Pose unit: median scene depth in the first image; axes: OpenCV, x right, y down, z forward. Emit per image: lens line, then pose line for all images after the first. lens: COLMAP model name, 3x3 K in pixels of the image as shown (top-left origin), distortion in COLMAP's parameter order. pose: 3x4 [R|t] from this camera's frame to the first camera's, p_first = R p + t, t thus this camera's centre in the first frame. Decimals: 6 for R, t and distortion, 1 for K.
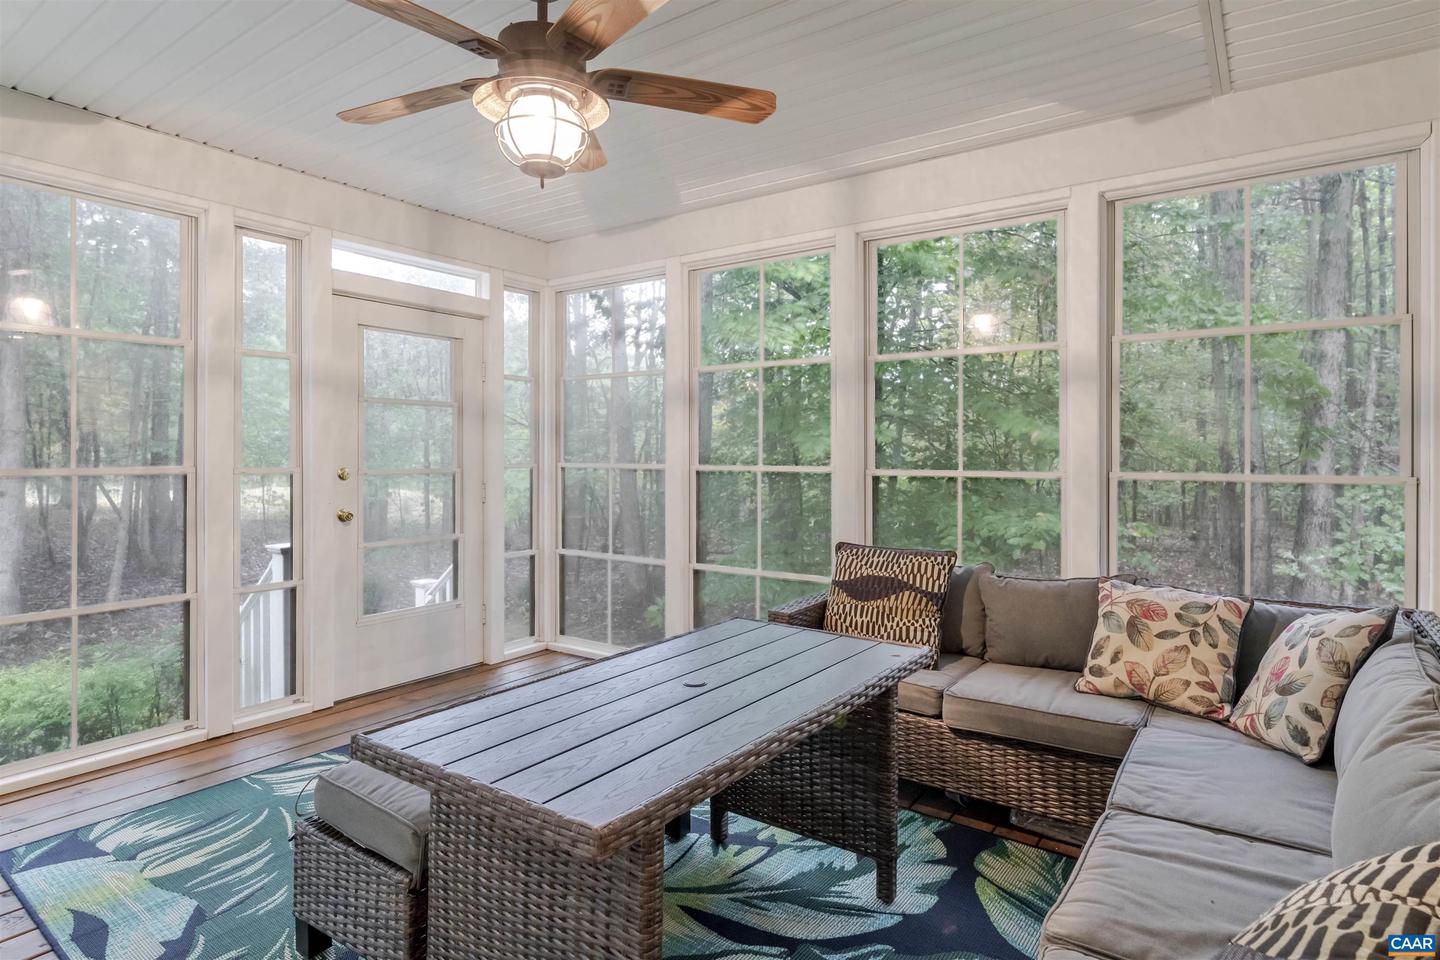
lens RADIAL K [[769.9, 0, 720.5], [0, 769.9, 455.8], [0, 0, 1]] dist [-0.000945, 0.000051]
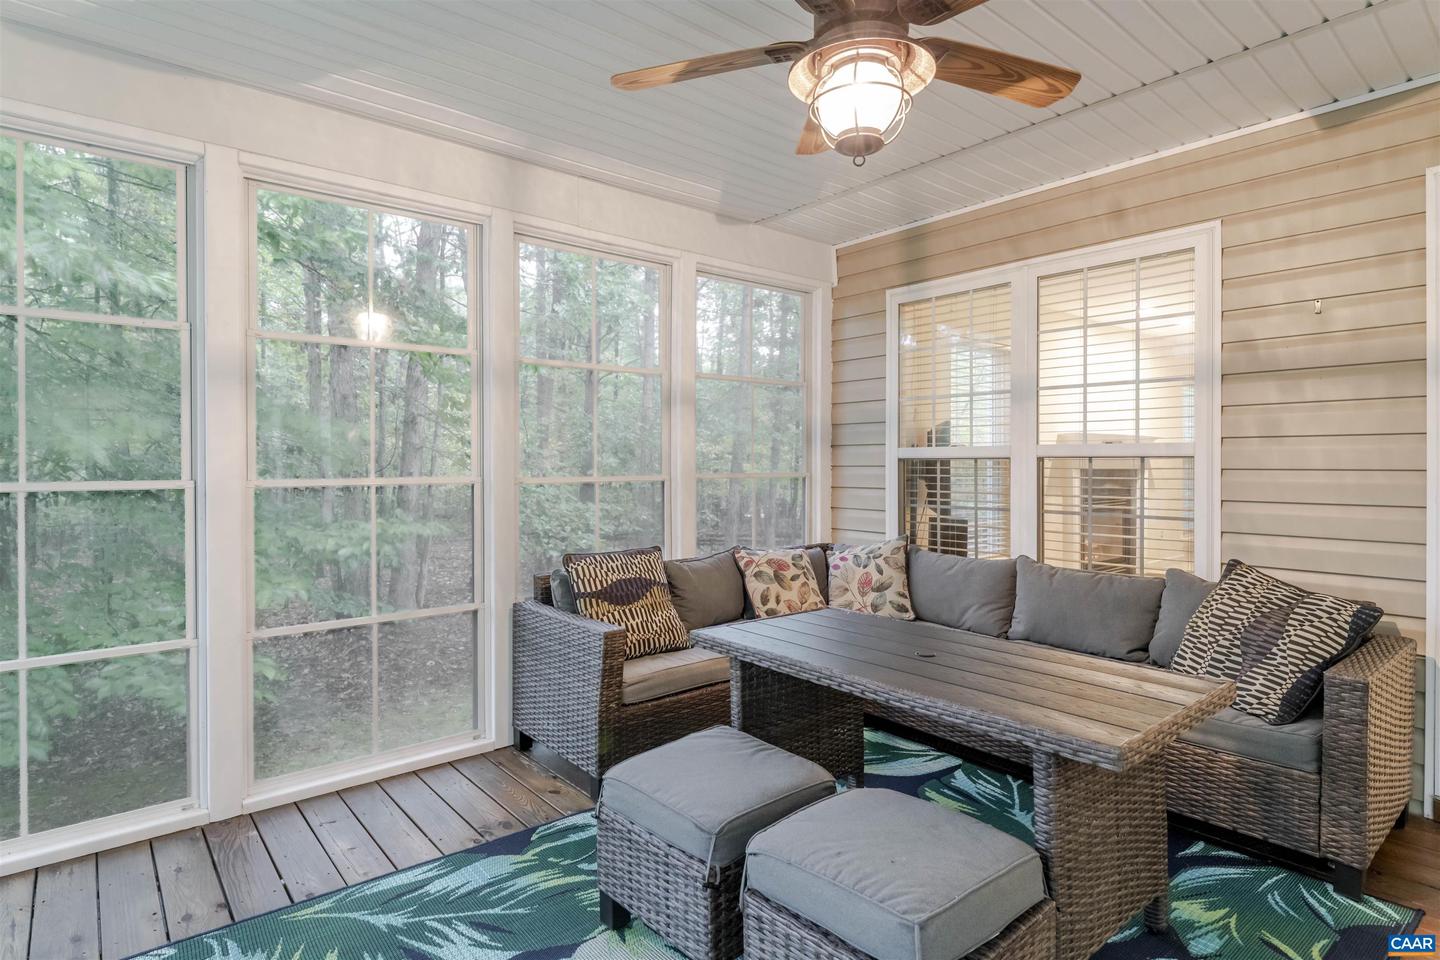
lens RADIAL K [[769.9, 0, 720.5], [0, 769.9, 455.8], [0, 0, 1]] dist [-0.000945, 0.000051]
pose [[0.249663, 0.002469, 0.968330, -0.846682], [0.008149, 0.999956, -0.004651, -0.002483], [-0.968298, 0.009052, 0.249632, 0.688175]]
